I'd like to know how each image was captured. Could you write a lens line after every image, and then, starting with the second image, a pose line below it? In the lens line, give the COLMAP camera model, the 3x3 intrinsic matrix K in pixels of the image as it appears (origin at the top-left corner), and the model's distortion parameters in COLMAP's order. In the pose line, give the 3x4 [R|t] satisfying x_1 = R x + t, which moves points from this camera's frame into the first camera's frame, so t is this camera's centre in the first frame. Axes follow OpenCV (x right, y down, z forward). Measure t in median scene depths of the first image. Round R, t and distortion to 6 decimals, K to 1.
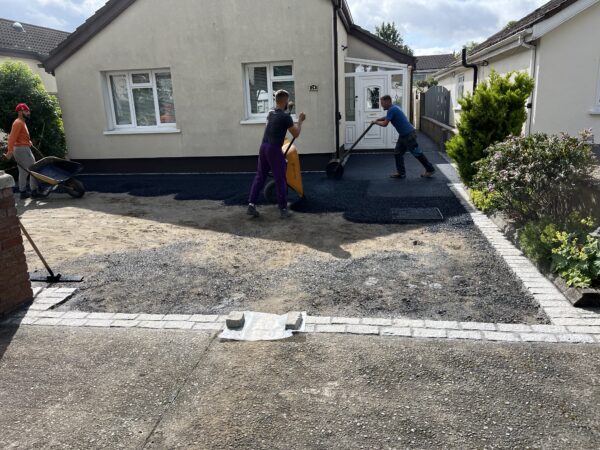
lens RADIAL K [[453.7, 0, 300.4], [0, 453.7, 220.3], [0, 0, 1]] dist [0.068147, -0.095179]
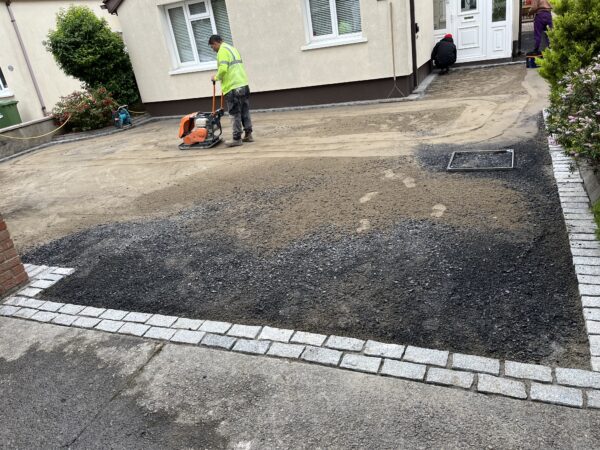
lens RADIAL K [[453.7, 0, 299.4], [0, 453.7, 226.2], [0, 0, 1]] dist [0.068147, -0.095179]
pose [[0.968245, -0.001440, -0.249998, 0.090675], [0.048867, 0.981785, 0.183605, -0.039117], [0.245180, -0.189991, 0.950679, 0.085640]]
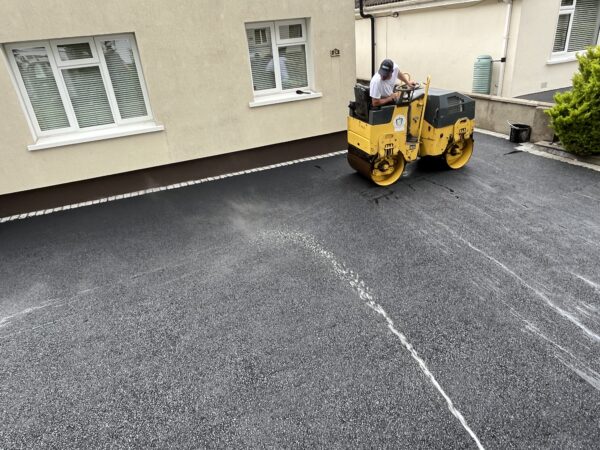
lens RADIAL K [[411.7, 0, 300.7], [0, 411.7, 229.0], [0, 0, 1]] dist [0.000088, -0.001161]
pose [[0.840077, -0.262242, 0.474867, -0.449061], [0.178604, 0.960289, 0.214348, -0.152229], [-0.512221, -0.095256, 0.853555, 0.361614]]
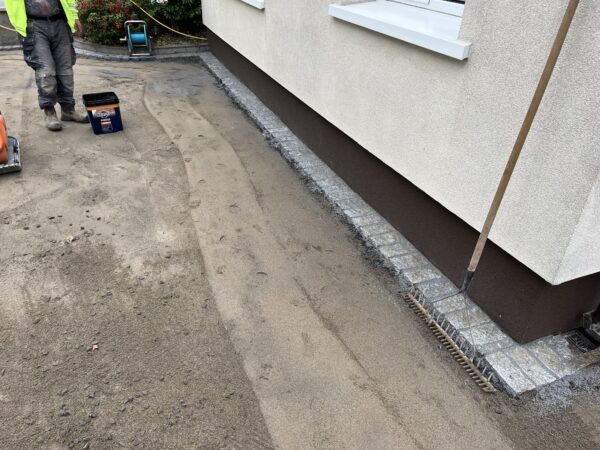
lens RADIAL K [[453.7, 0, 298.8], [0, 453.7, 236.3], [0, 0, 1]] dist [0.068147, -0.095179]
pose [[0.527961, 0.512825, -0.676955, 0.135424], [-0.251065, 0.855723, 0.452443, -0.222830], [0.811310, -0.068912, 0.580540, 0.822396]]
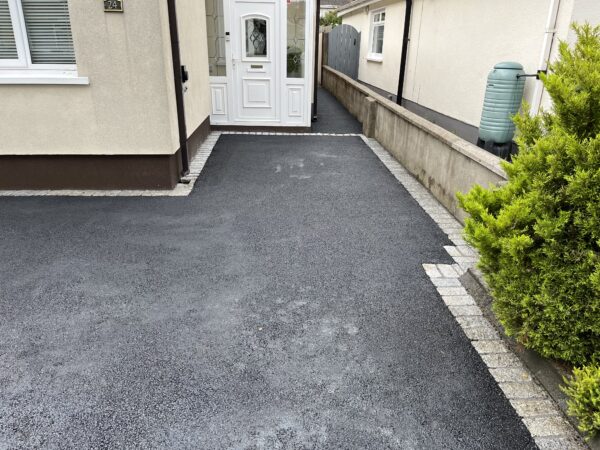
lens RADIAL K [[453.7, 0, 301.1], [0, 453.7, 223.8], [0, 0, 1]] dist [0.068147, -0.095179]
pose [[0.971704, -0.030511, 0.234221, 0.091296], [-0.001114, 0.991019, 0.133718, -0.141898], [-0.236197, -0.130195, 0.962943, 0.505122]]
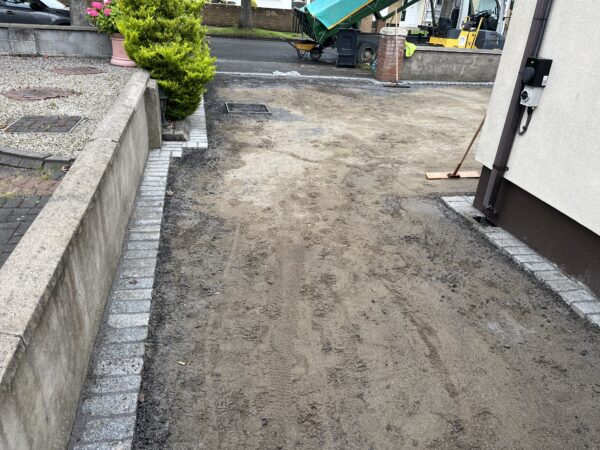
lens RADIAL K [[453.7, 0, 303.8], [0, 453.7, 226.9], [0, 0, 1]] dist [0.068147, -0.095179]
pose [[-0.926417, 0.154739, -0.343232, 0.347740], [-0.114155, 0.753282, 0.647715, -0.338424], [0.358777, 0.639236, -0.680189, 1.249819]]
